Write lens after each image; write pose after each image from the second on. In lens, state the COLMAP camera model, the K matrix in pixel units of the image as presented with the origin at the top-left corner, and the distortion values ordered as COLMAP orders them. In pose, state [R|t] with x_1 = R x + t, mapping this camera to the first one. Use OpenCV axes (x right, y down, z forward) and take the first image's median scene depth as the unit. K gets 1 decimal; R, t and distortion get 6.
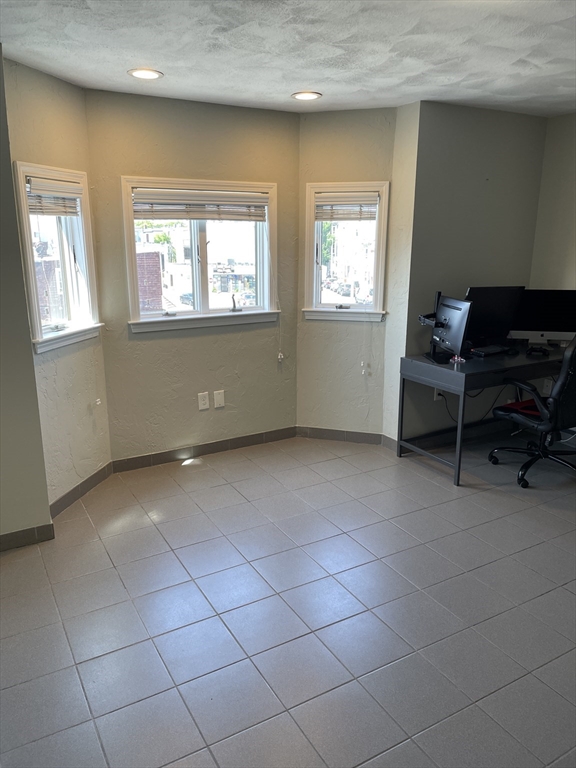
lens RADIAL K [[573.8, 0, 284.4], [0, 573.8, 377.7], [0, 0, 1]] dist [-0.015852, -0.056015]
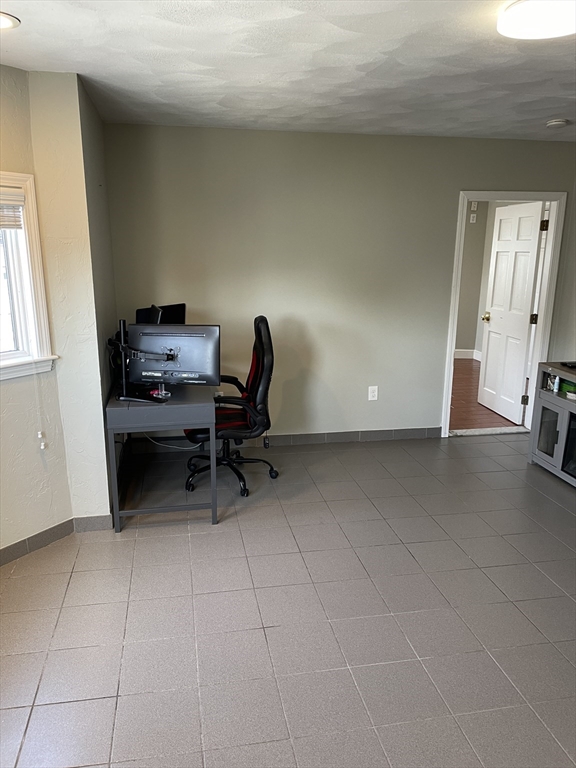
lens RADIAL K [[573.8, 0, 259.5], [0, 573.8, 385.3], [0, 0, 1]] dist [-0.015852, -0.056015]
pose [[0.334806, -0.230854, 0.913571, -0.406506], [0.226975, 0.960736, 0.159591, -0.136448], [-0.914542, 0.153926, 0.374058, 0.500755]]
